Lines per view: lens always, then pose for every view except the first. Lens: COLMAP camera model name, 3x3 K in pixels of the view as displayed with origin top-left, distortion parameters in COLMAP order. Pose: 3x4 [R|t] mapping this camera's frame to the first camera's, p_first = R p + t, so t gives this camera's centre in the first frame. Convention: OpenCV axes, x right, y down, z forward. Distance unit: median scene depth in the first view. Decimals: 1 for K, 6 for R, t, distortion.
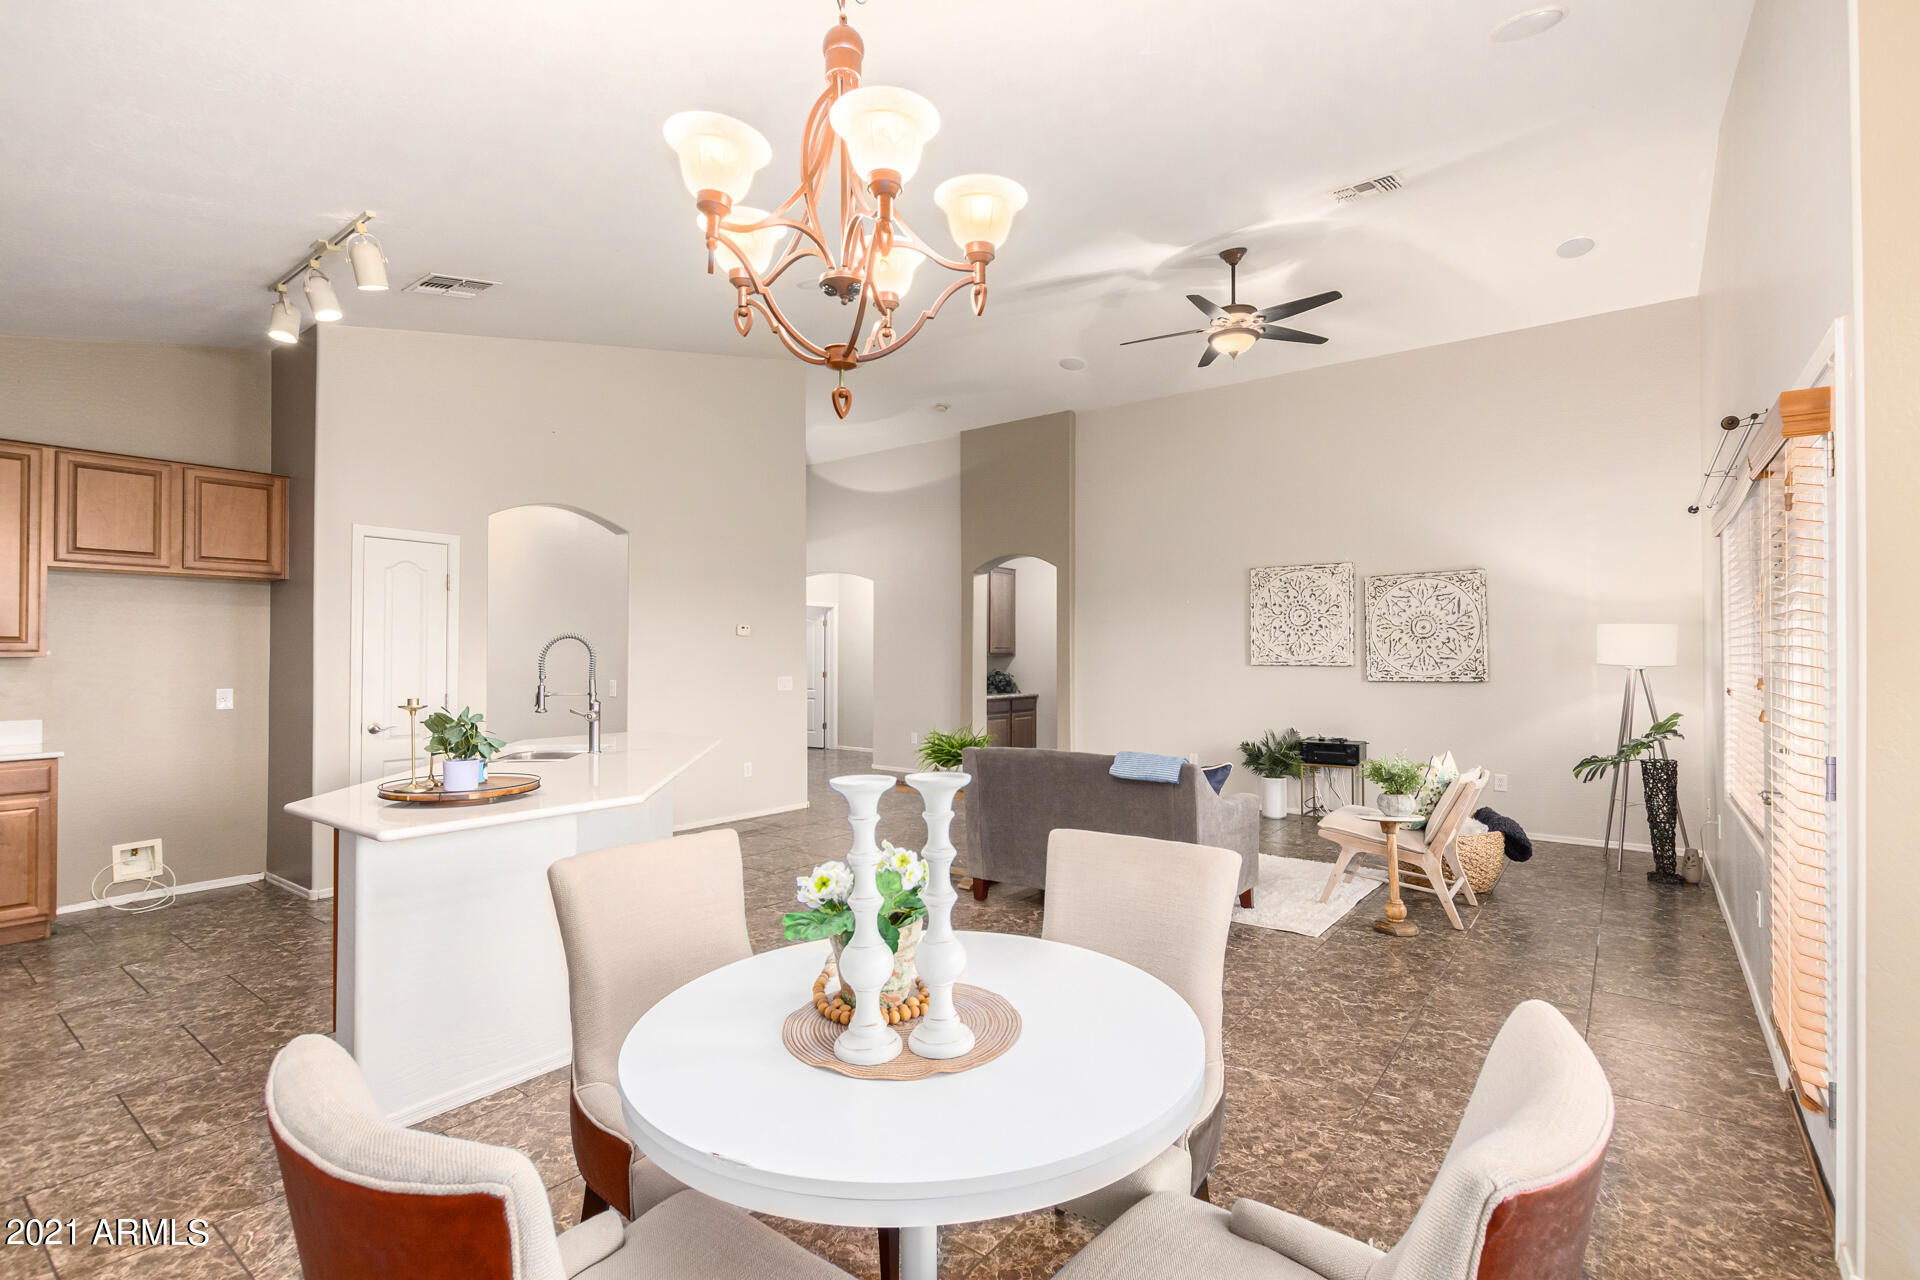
lens RADIAL K [[882.2, 0, 961.2], [0, 882.2, 645.6], [0, 0, 1]] dist [0.007554, -0.003599]
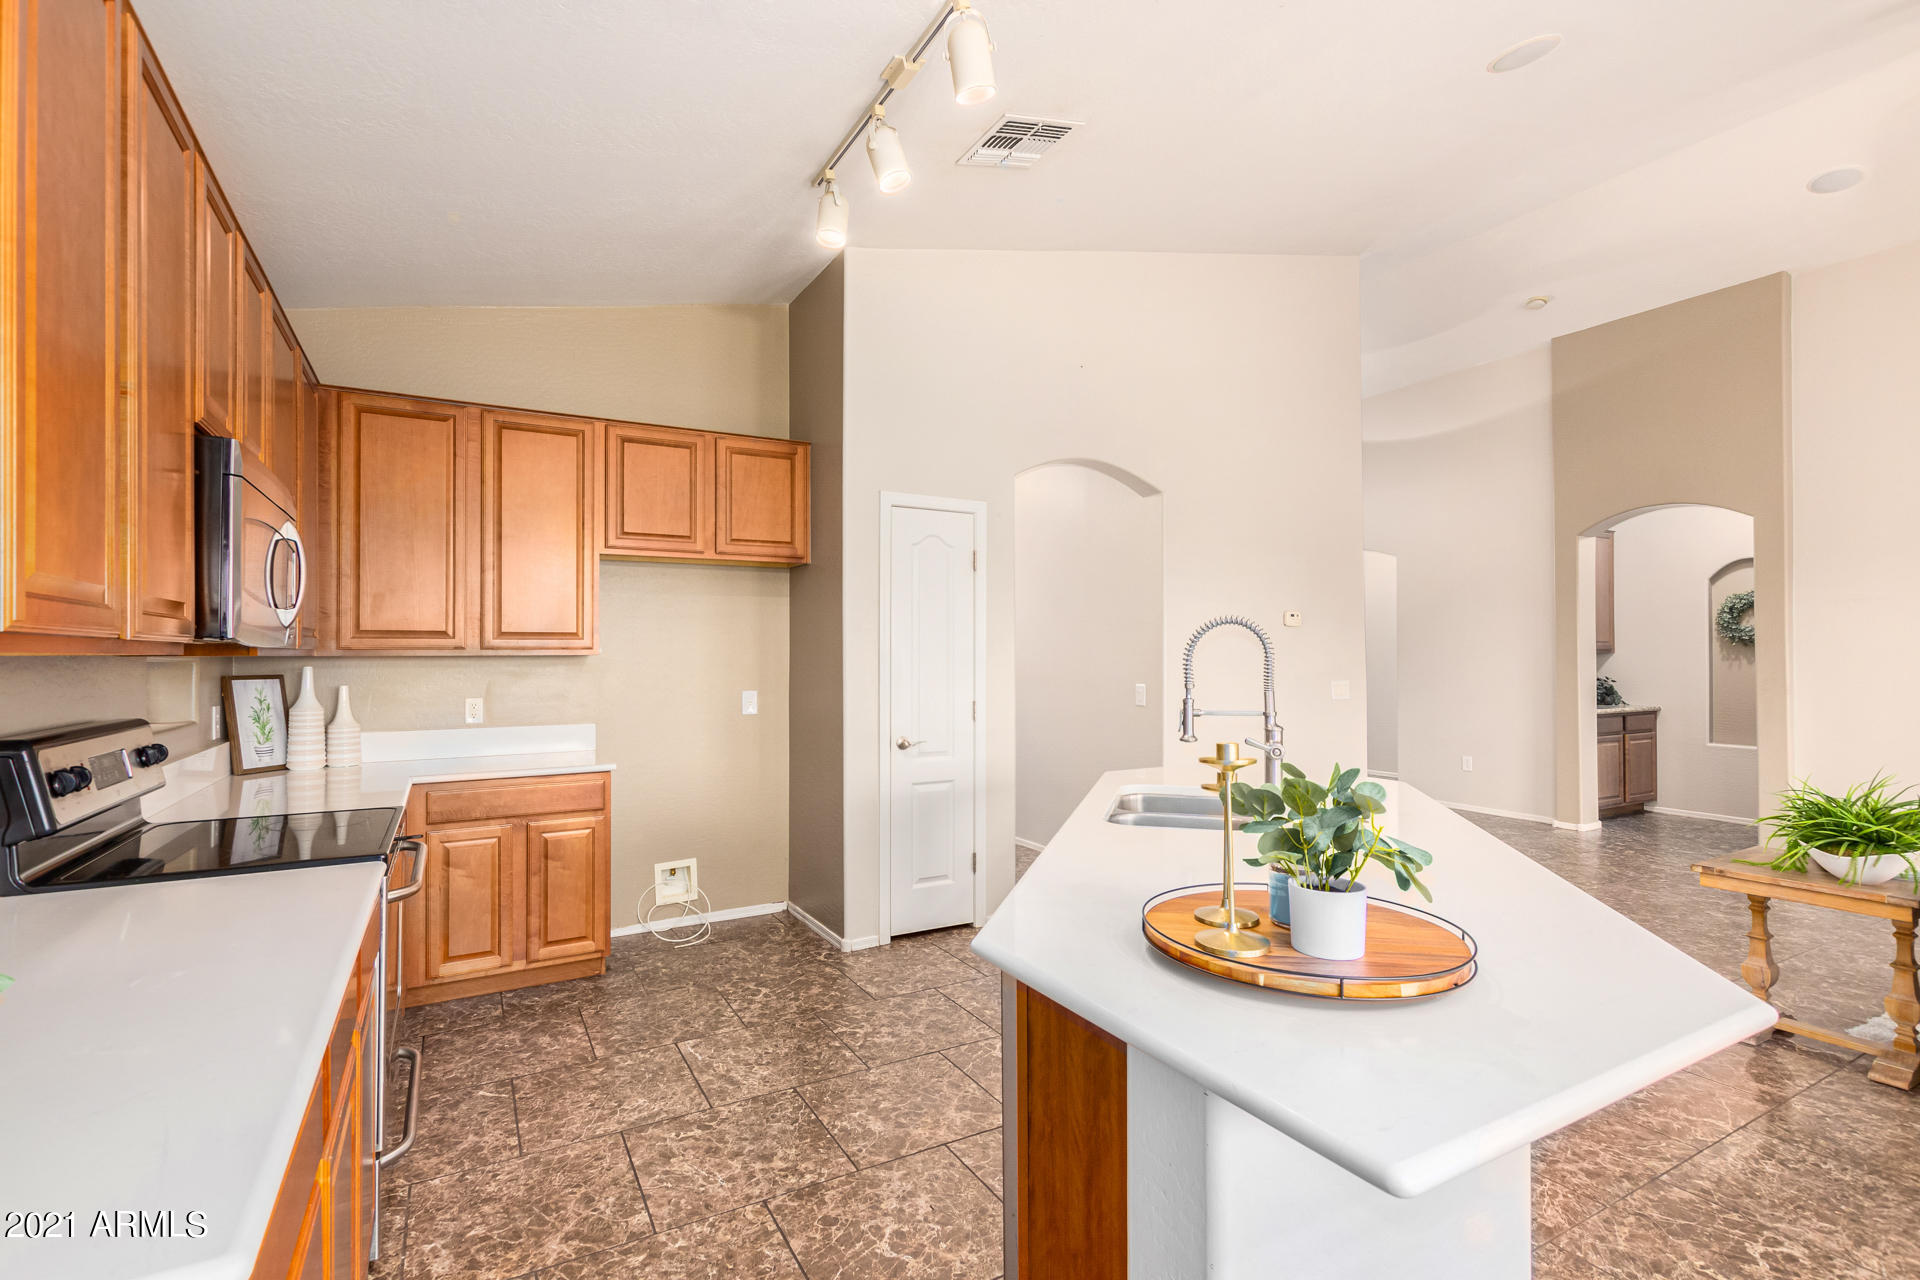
lens RADIAL K [[882.2, 0, 950.2], [0, 882.2, 645.0], [0, 0, 1]] dist [0.007554, -0.003599]
pose [[0.916691, -0.005290, -0.399561, -0.302537], [0.005947, 0.999982, 0.000405, 0.004165], [0.399552, -0.002747, 0.916706, 0.278449]]
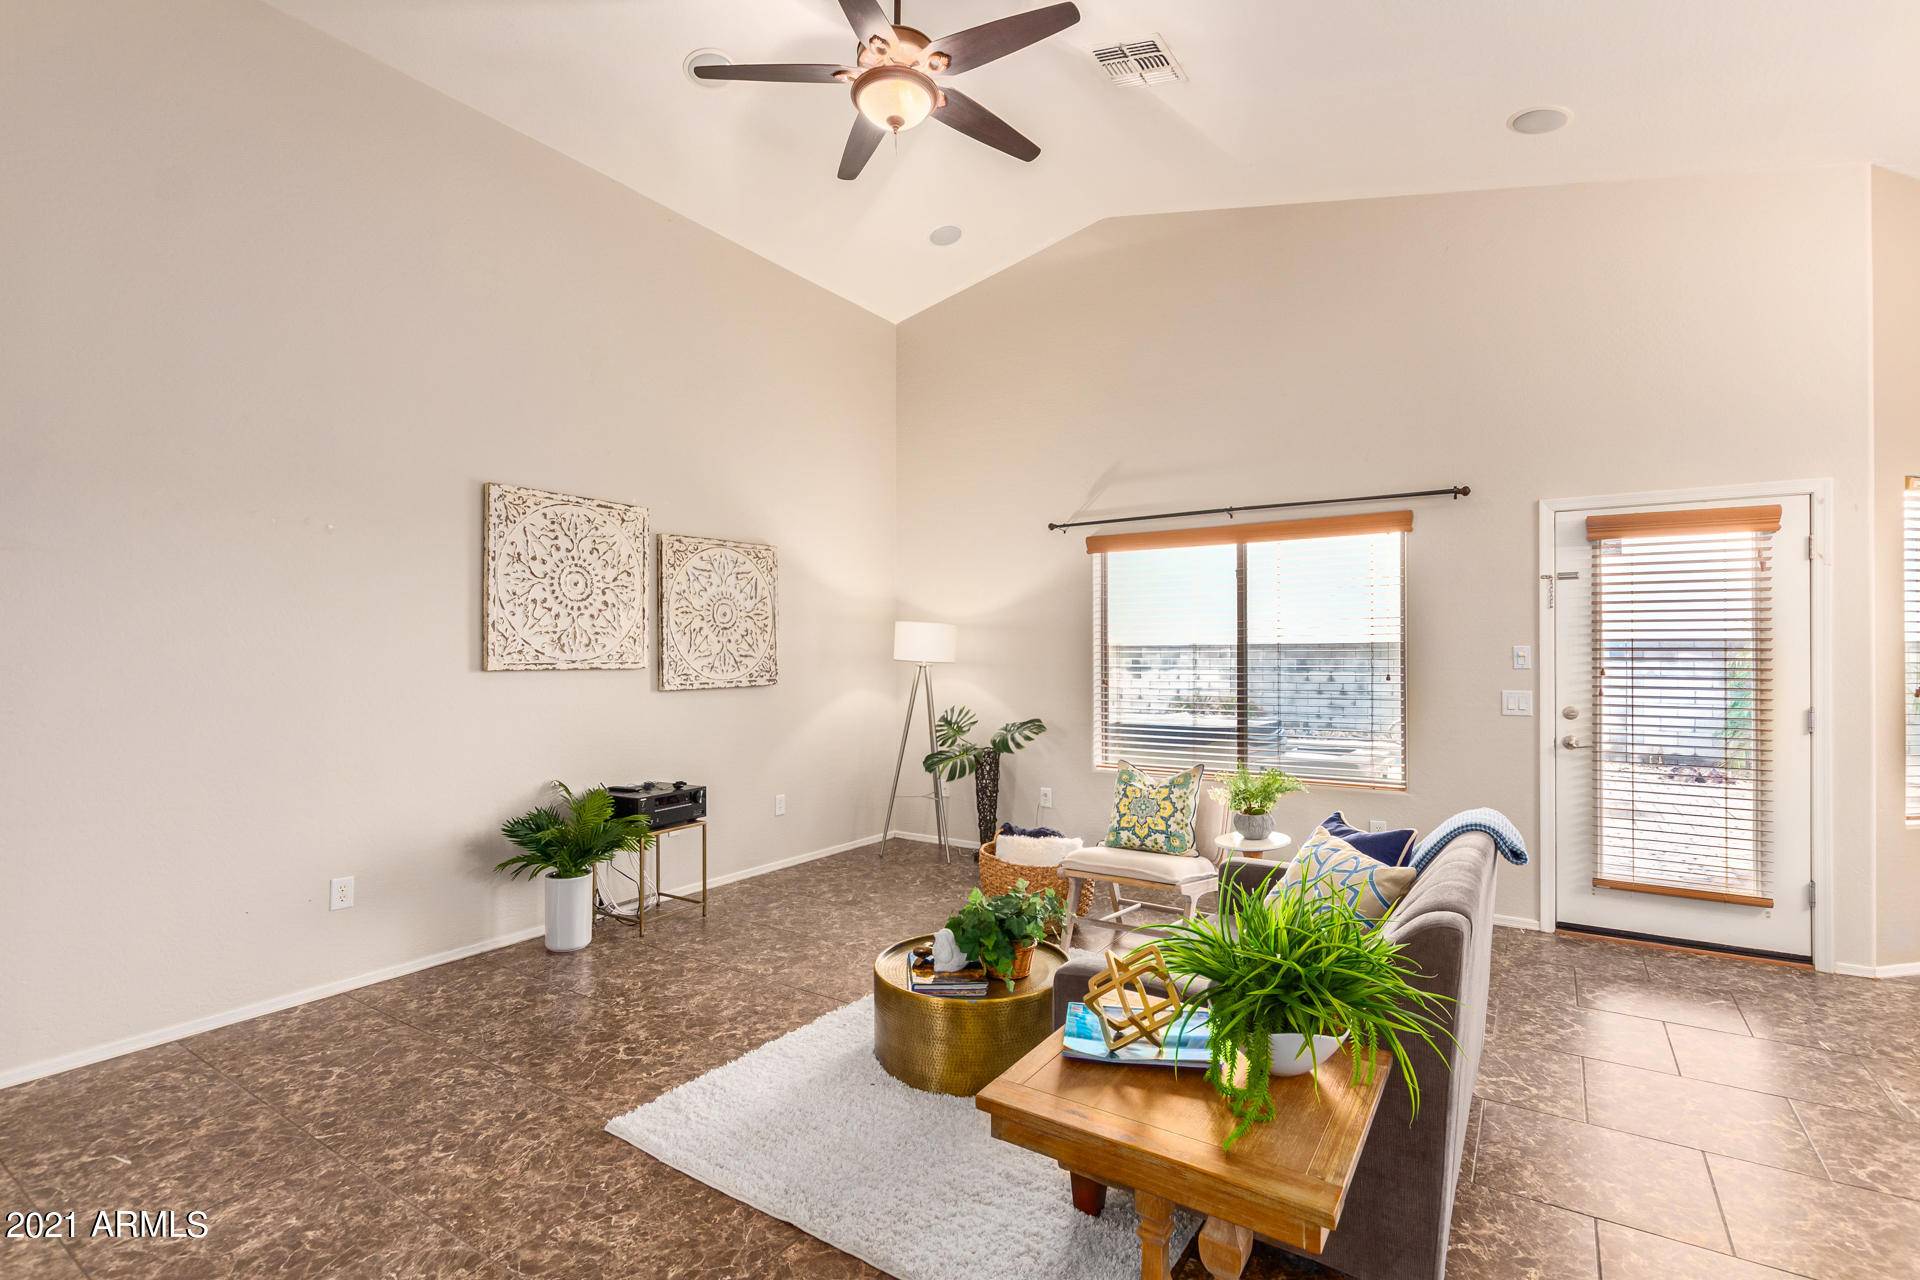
lens RADIAL K [[882.2, 0, 961.4], [0, 882.2, 644.0], [0, 0, 1]] dist [0.007554, -0.003599]
pose [[-0.065029, 0.010526, 0.997828, -0.305196], [-0.013124, 0.999849, -0.011403, 0.013633], [-0.997797, -0.013837, -0.064881, 1.150342]]
